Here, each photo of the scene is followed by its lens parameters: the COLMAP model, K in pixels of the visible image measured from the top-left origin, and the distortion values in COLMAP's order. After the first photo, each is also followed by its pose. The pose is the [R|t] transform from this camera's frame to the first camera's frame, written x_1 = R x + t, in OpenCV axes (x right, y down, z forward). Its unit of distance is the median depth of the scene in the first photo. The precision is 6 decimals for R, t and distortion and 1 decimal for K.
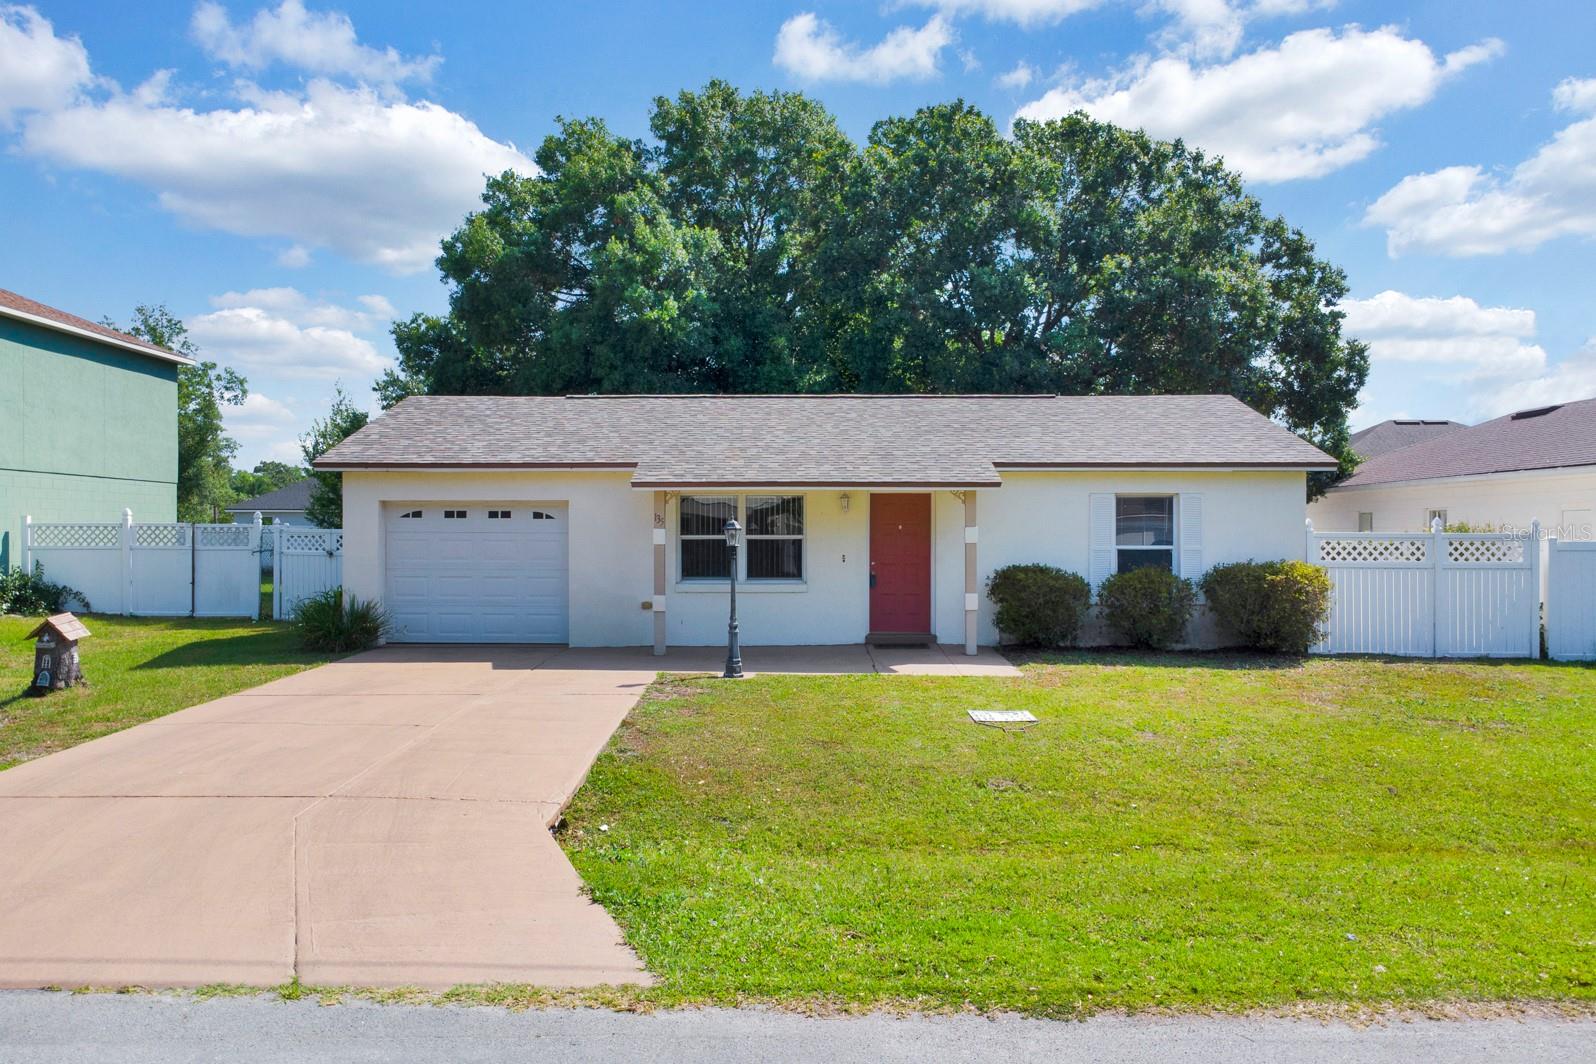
lens RADIAL K [[1169.3, 0, 798.0], [0, 1169.3, 532.0], [0, 0, 1]] dist [0.020600, 0.001234]
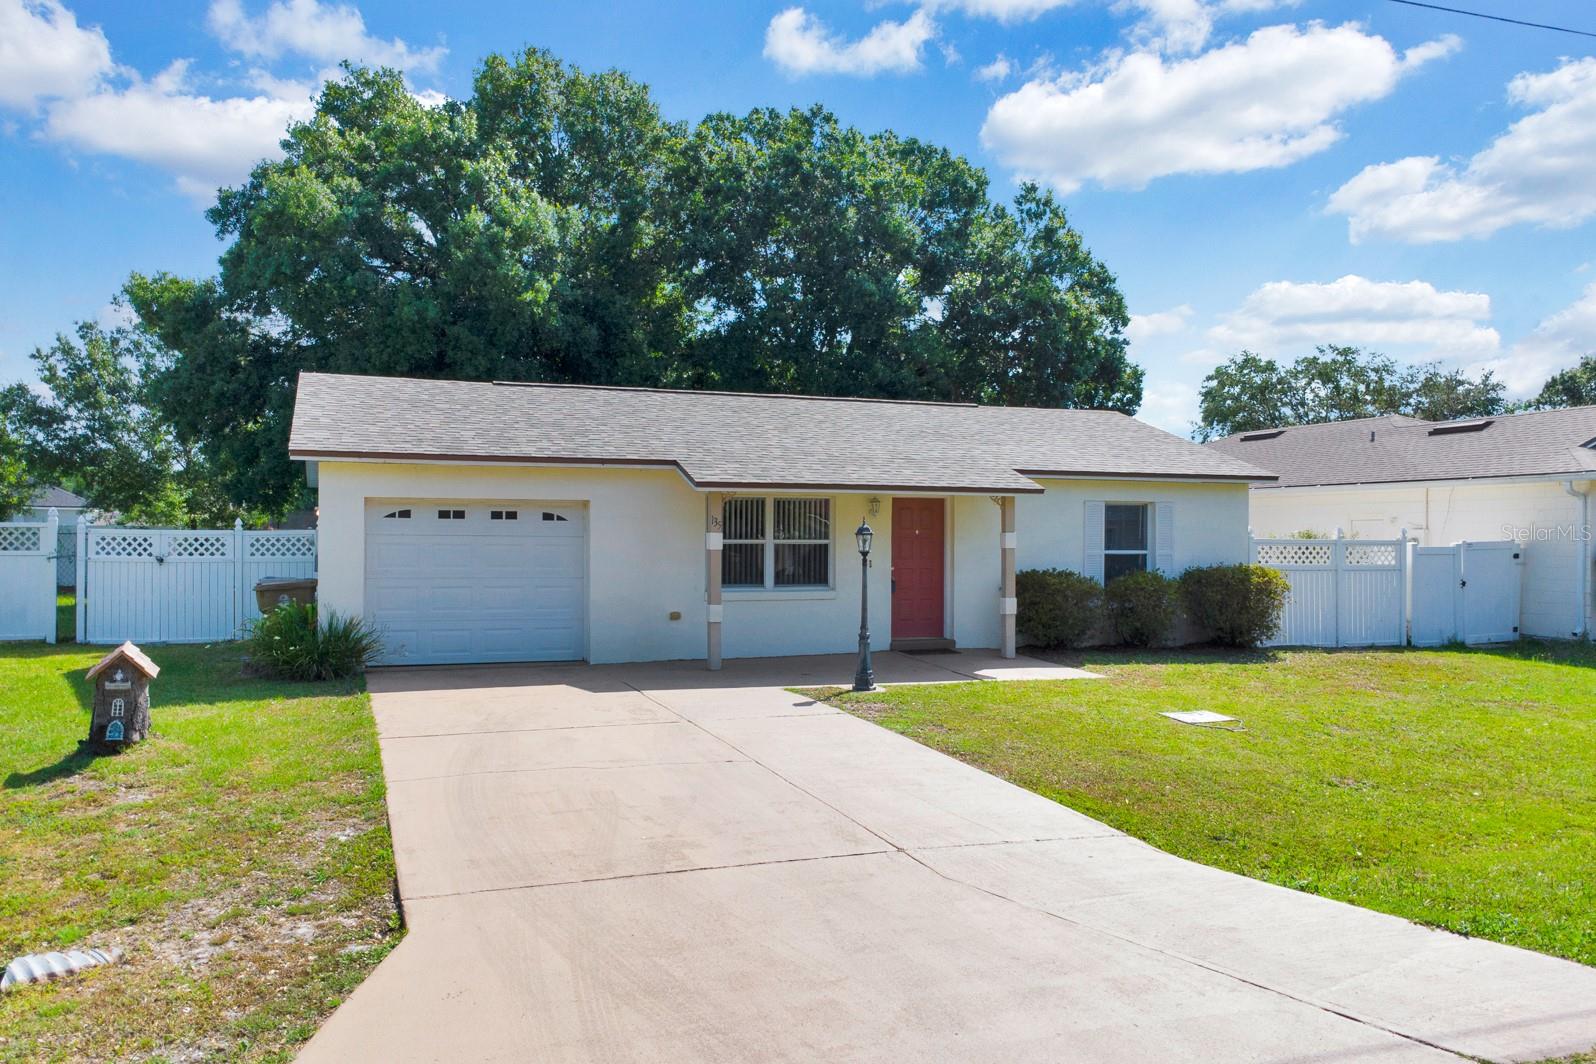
lens RADIAL K [[1169.3, 0, 798.0], [0, 1169.3, 532.0], [0, 0, 1]] dist [0.020600, 0.001234]
pose [[0.938959, 0.005039, 0.343991, -0.260222], [-0.004724, 0.999987, -0.001755, -0.001429], [-0.343995, 0.000023, 0.938971, 0.076127]]
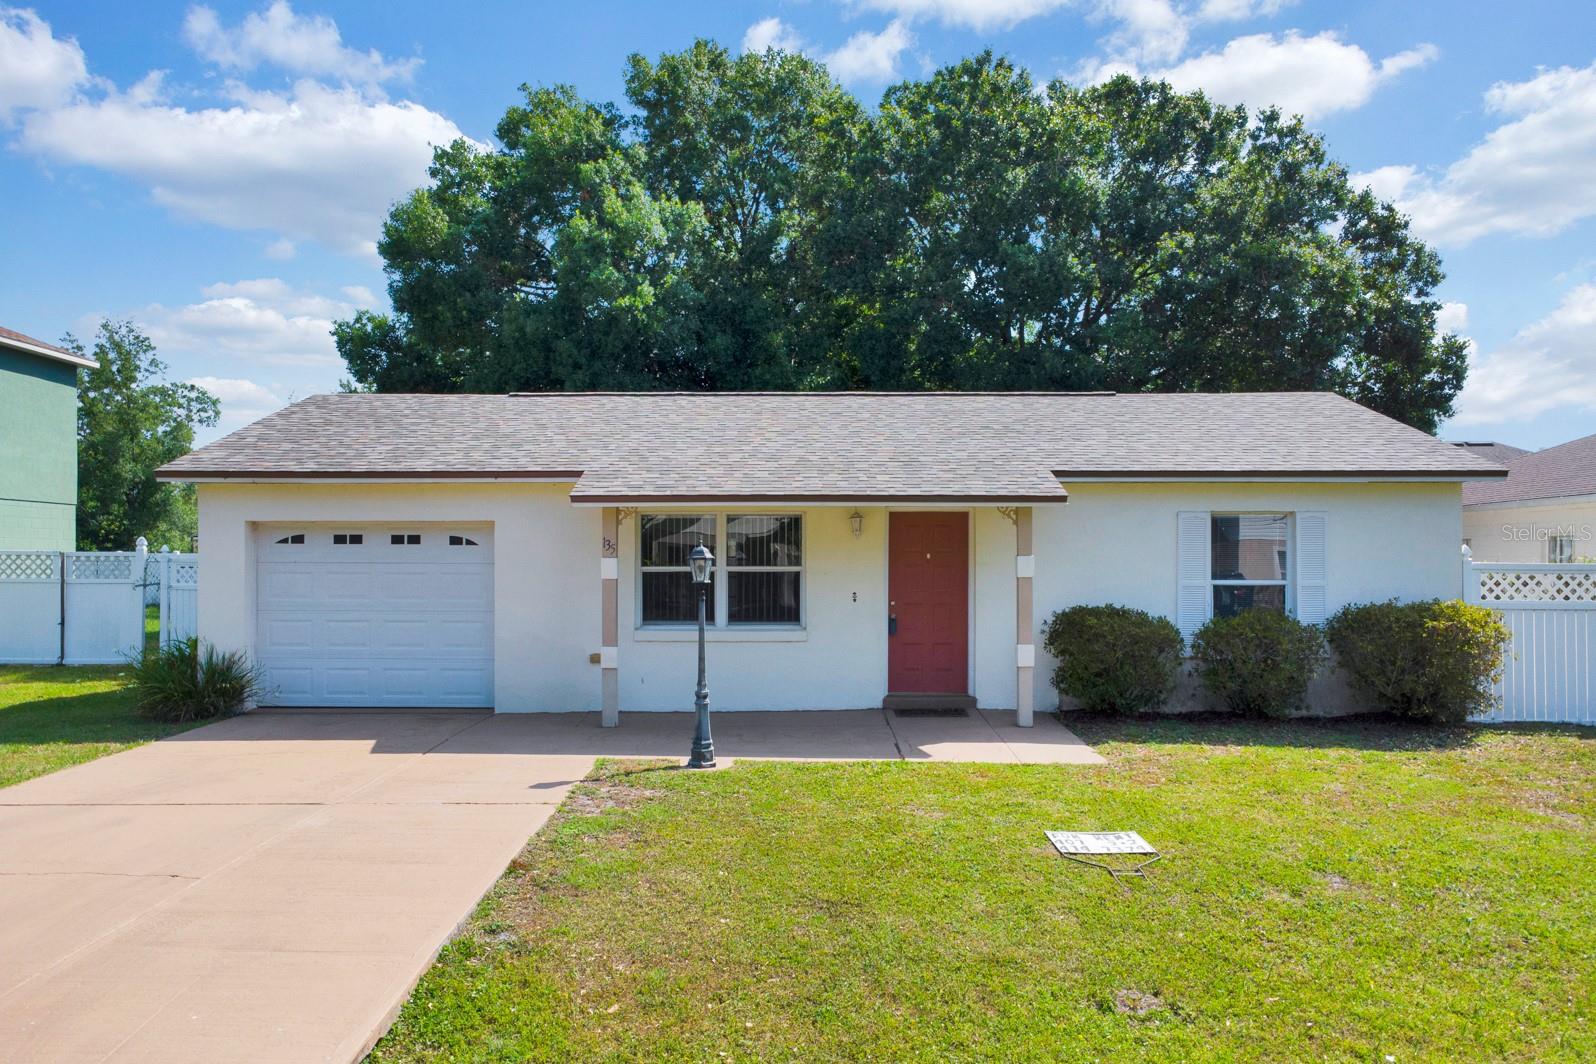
lens RADIAL K [[1178.9, 0, 796.6], [0, 1178.9, 563.1], [0, 0, 1]] dist [0.025832, 0.000562]
pose [[0.999994, 0.000262, -0.003498, 0.002955], [-0.000254, 0.999998, 0.002084, -0.000805], [0.003498, -0.002083, 0.999992, 0.168507]]
